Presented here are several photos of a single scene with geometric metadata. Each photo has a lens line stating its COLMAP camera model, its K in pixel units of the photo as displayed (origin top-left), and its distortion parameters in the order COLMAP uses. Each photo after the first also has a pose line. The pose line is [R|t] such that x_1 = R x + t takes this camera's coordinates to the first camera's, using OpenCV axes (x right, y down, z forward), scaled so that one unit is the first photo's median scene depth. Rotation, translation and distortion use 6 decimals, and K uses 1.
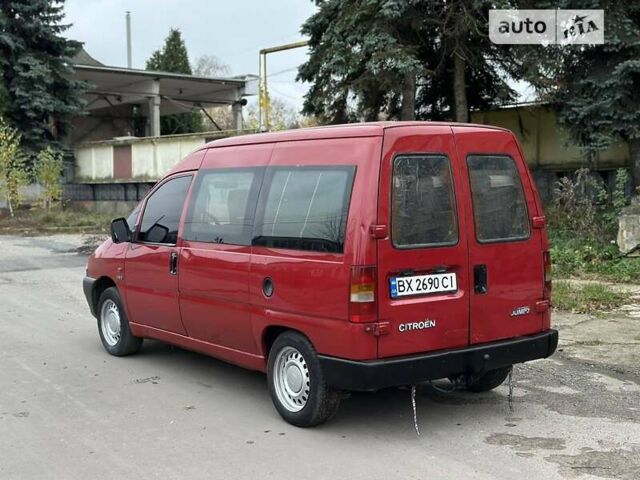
lens RADIAL K [[920.3, 0, 318.5], [0, 920.3, 237.6], [0, 0, 1]] dist [0.135966, 0.000000]
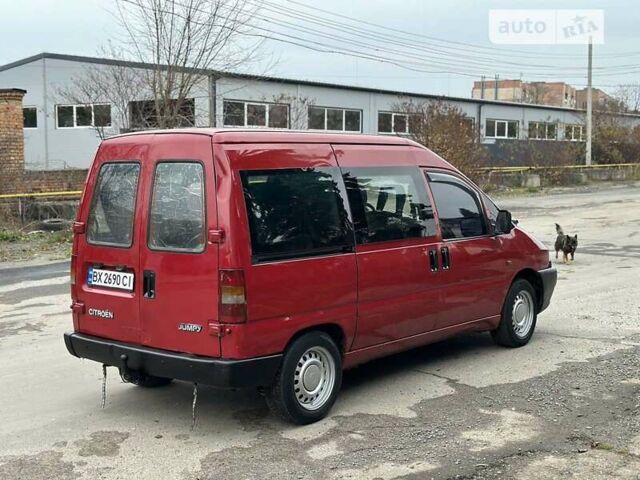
lens RADIAL K [[920.3, 0, 320.4], [0, 920.3, 240.7], [0, 0, 1]] dist [0.135966, 0.000000]
pose [[0.232379, 0.102281, -0.967232, 0.943112], [-0.051793, 0.994346, 0.092705, -0.084571], [0.971245, 0.028554, 0.236362, 0.737680]]
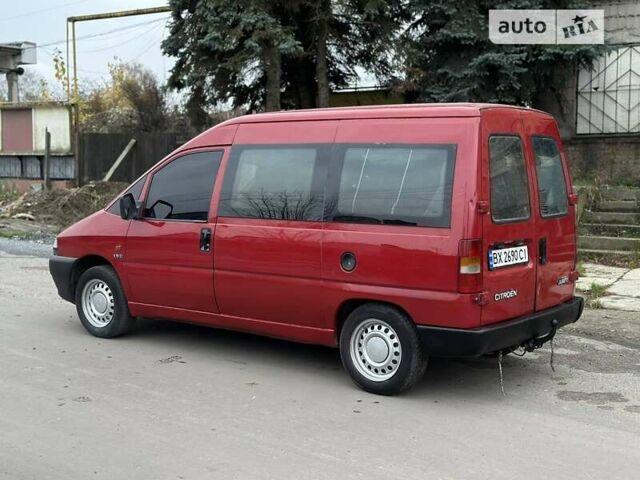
lens RADIAL K [[920.3, 0, 321.3], [0, 920.3, 242.4], [0, 0, 1]] dist [0.135966, 0.000000]
pose [[0.957933, -0.008587, 0.286865, -0.303418], [0.000999, 0.999646, 0.026587, 0.004063], [-0.286991, -0.025182, 0.957602, 0.023817]]
